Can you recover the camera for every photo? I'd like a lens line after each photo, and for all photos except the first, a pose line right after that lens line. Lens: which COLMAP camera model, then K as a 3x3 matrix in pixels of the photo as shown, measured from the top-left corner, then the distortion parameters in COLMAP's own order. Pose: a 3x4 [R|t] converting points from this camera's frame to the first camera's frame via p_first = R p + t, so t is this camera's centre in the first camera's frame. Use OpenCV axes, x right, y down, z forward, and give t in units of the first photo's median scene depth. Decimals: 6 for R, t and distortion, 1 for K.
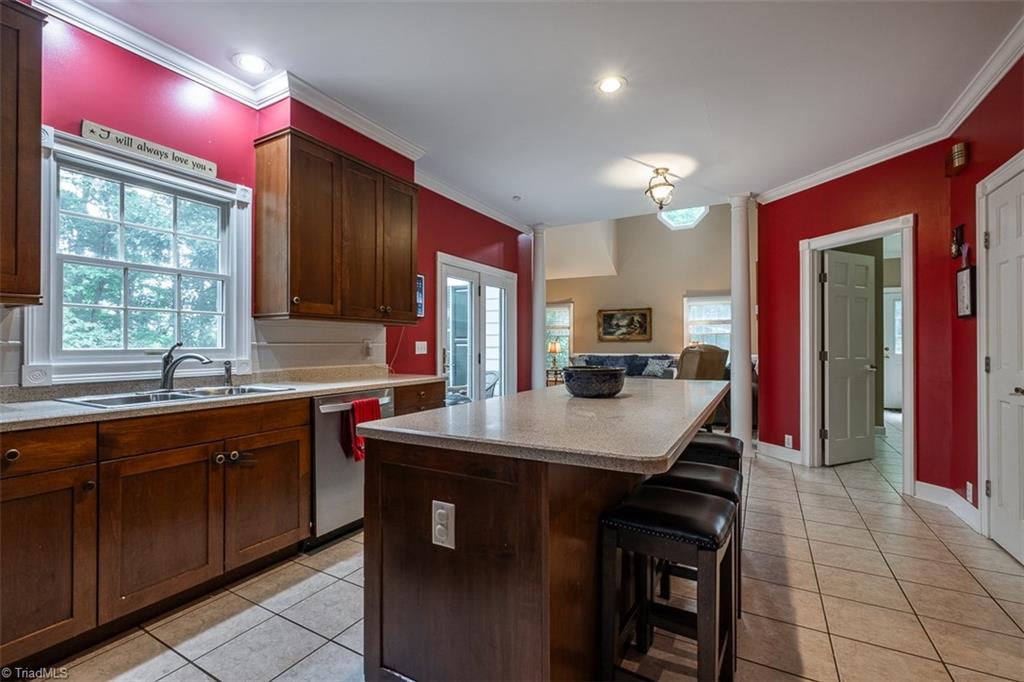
lens RADIAL K [[452.9, 0, 505.9], [0, 452.9, 339.3], [0, 0, 1]] dist [-0.001567, -0.000515]
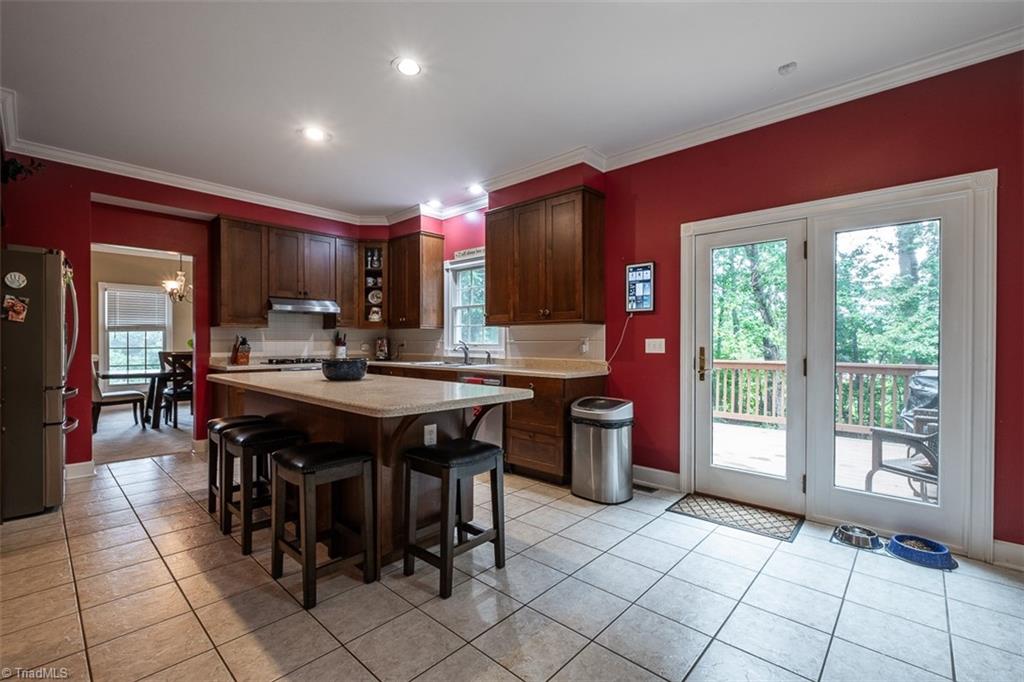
lens RADIAL K [[452.9, 0, 504.6], [0, 452.9, 347.7], [0, 0, 1]] dist [-0.001567, -0.000515]
pose [[-0.239800, 0.012398, -0.970743, 1.186637], [0.006227, 0.999918, 0.011232, 0.015750], [0.970802, -0.003351, -0.239857, 1.525802]]
